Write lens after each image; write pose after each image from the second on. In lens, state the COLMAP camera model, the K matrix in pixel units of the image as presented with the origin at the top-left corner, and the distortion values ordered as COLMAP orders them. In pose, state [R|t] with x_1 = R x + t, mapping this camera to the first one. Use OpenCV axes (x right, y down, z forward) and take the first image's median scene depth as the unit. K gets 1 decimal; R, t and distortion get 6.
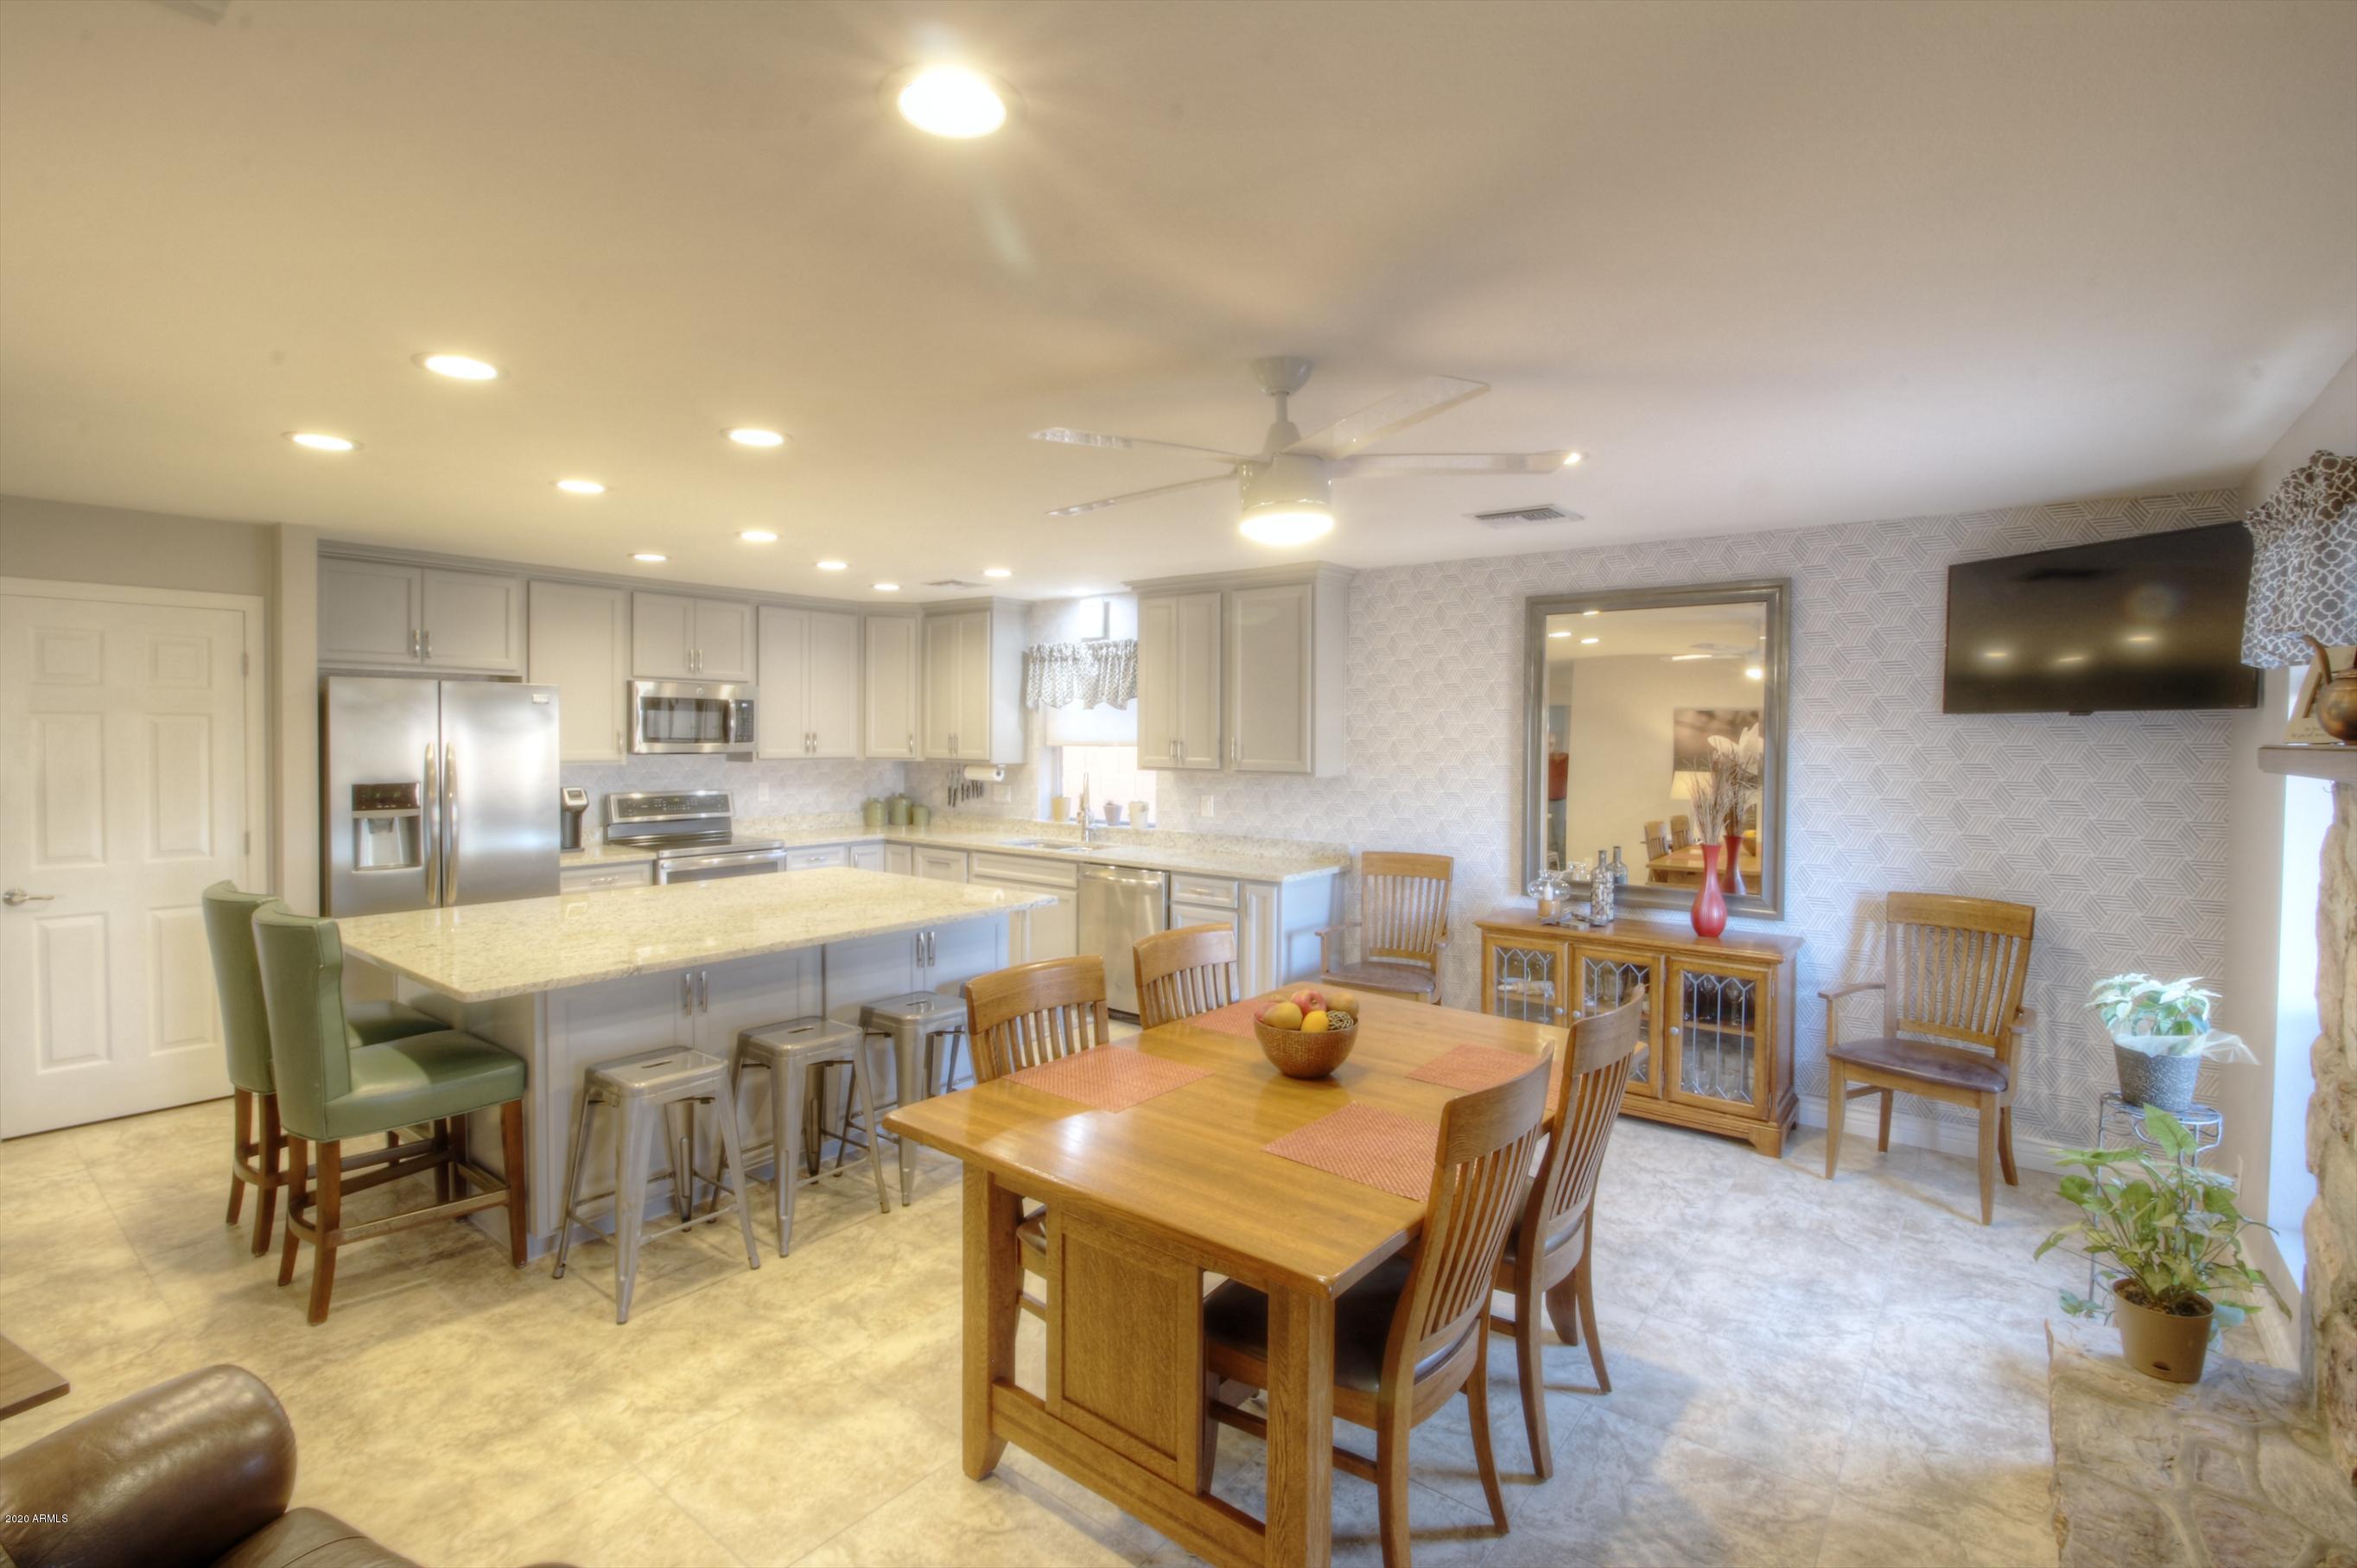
lens RADIAL K [[1079.9, 0, 1182.0], [0, 1079.9, 760.9], [0, 0, 1]] dist [-0.000308, -0.013556]
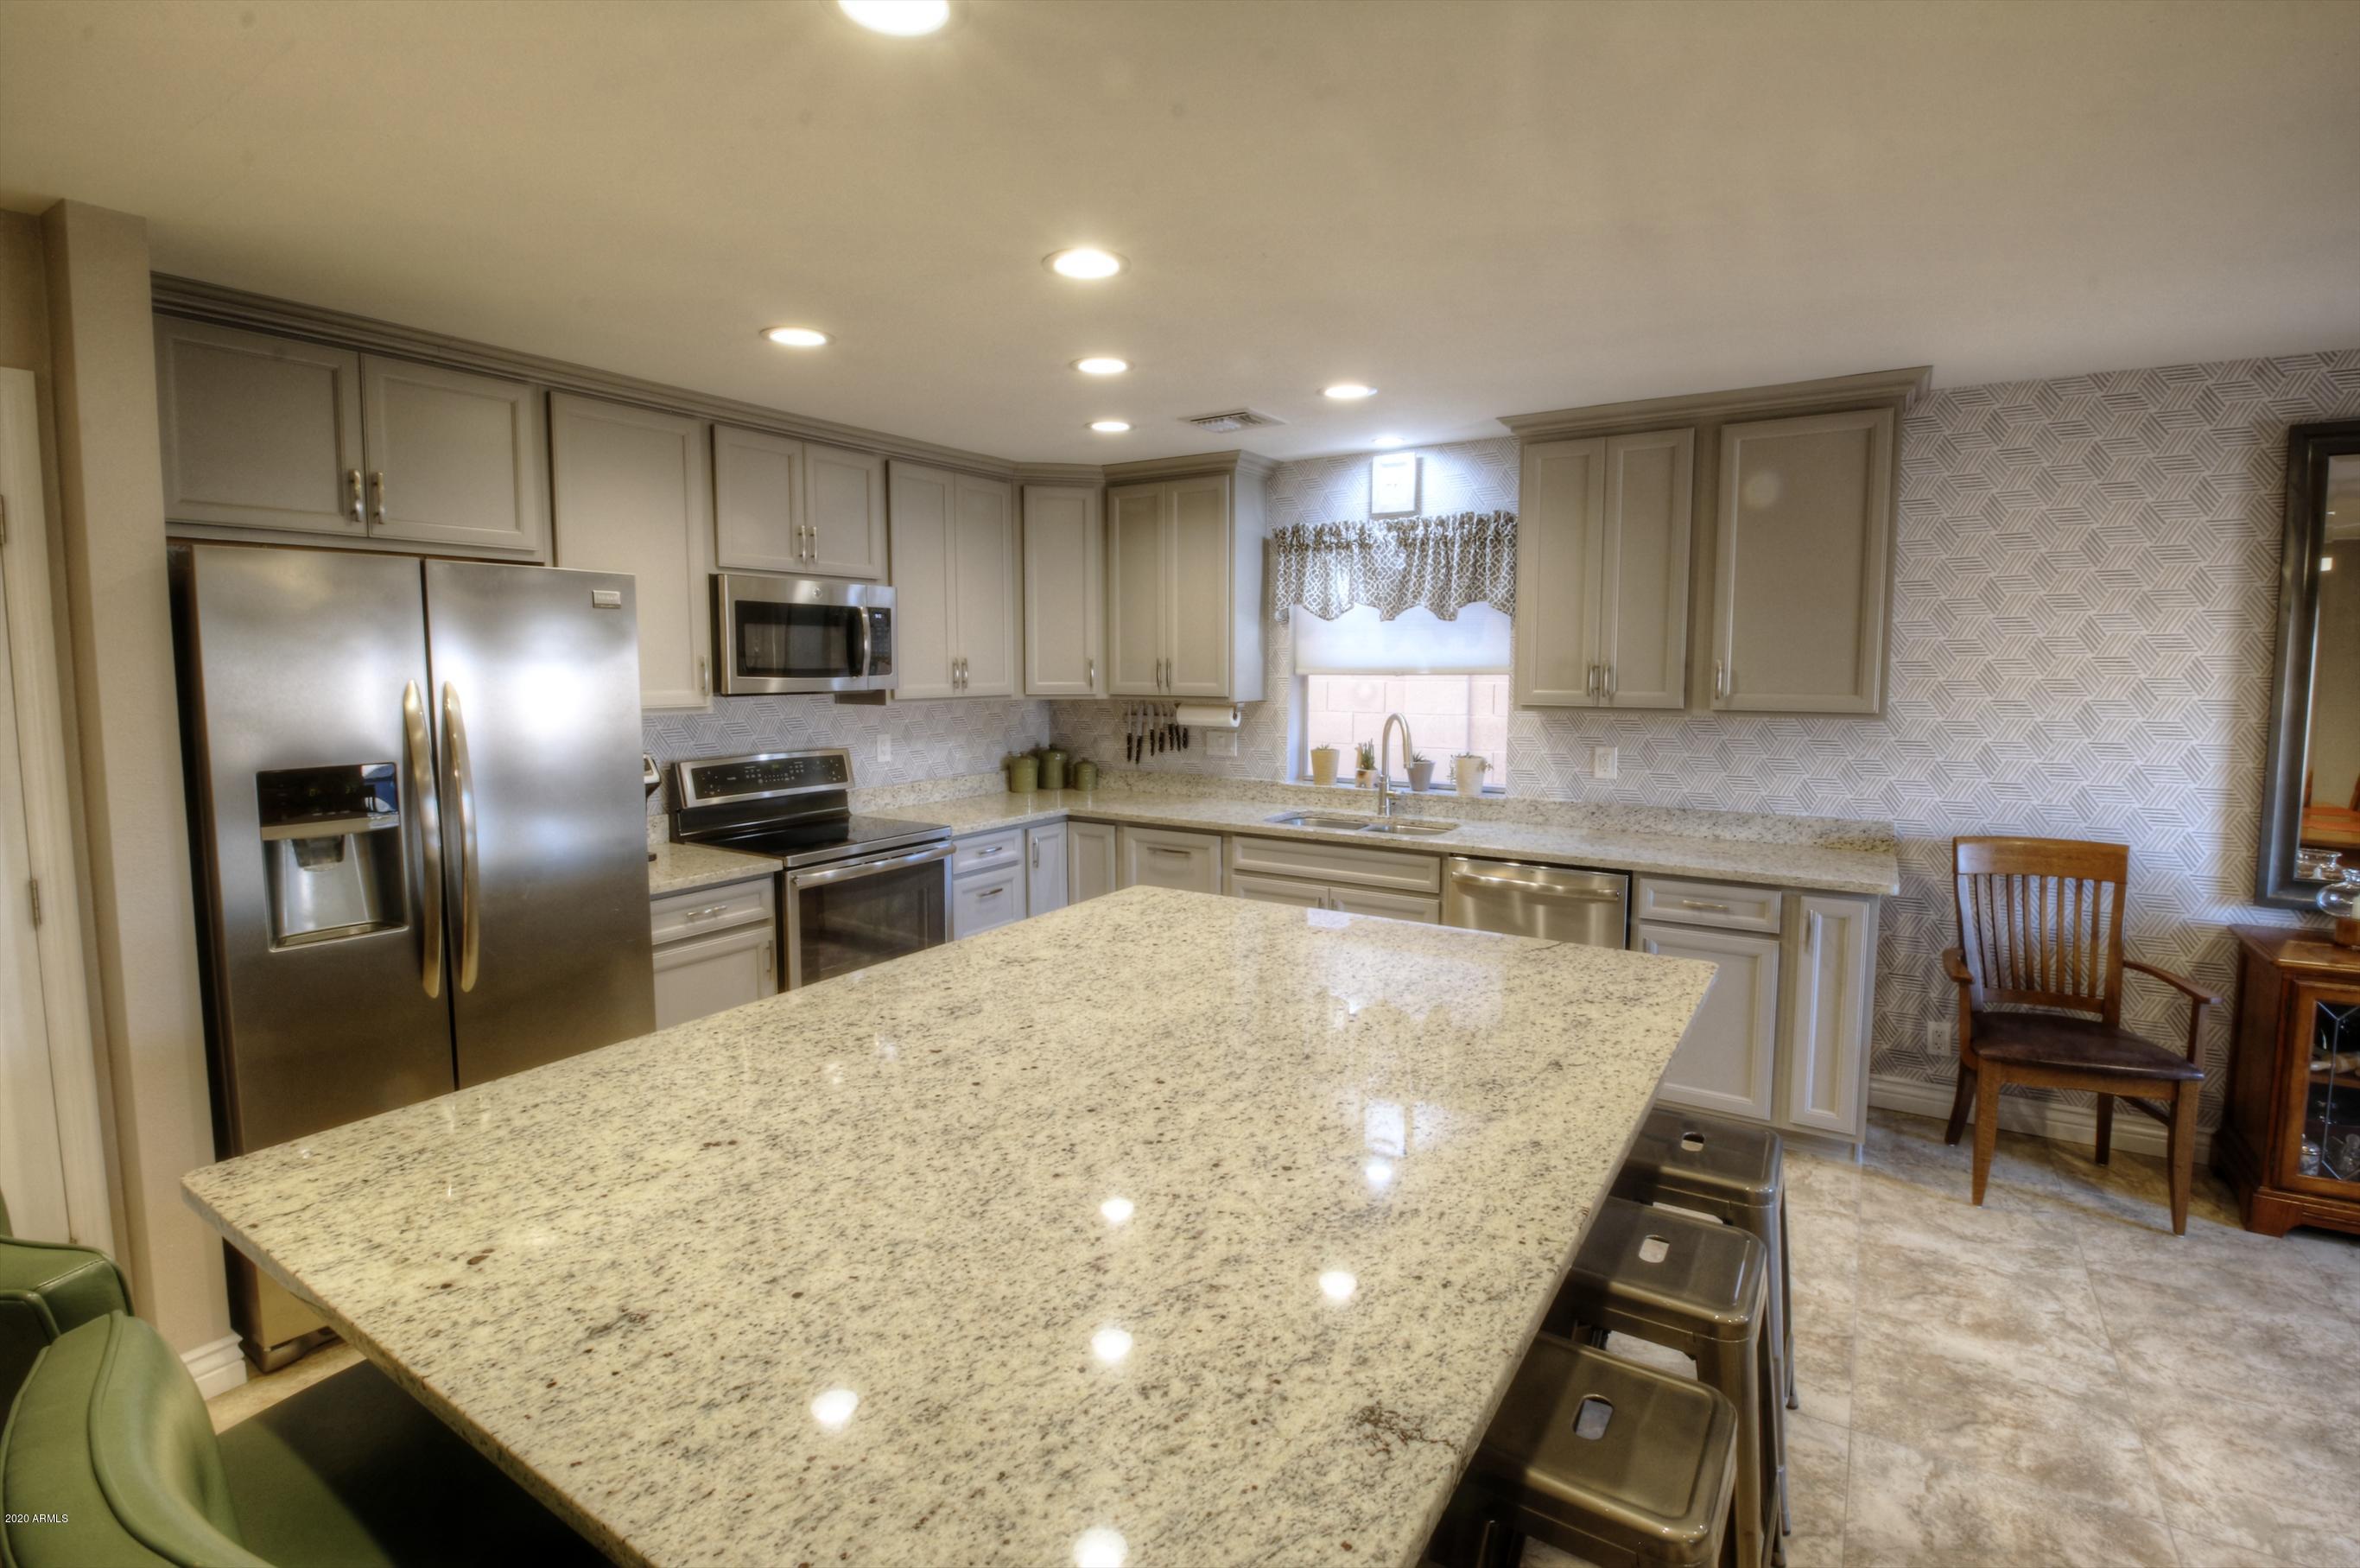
lens RADIAL K [[1081.4, 0, 1183.5], [0, 1081.4, 760.9], [0, 0, 1]] dist [-0.000308, -0.013556]
pose [[0.996025, -0.018169, 0.087202, -0.309146], [0.012138, 0.997529, 0.069194, -0.009257], [-0.088244, -0.067860, 0.993785, 0.374476]]
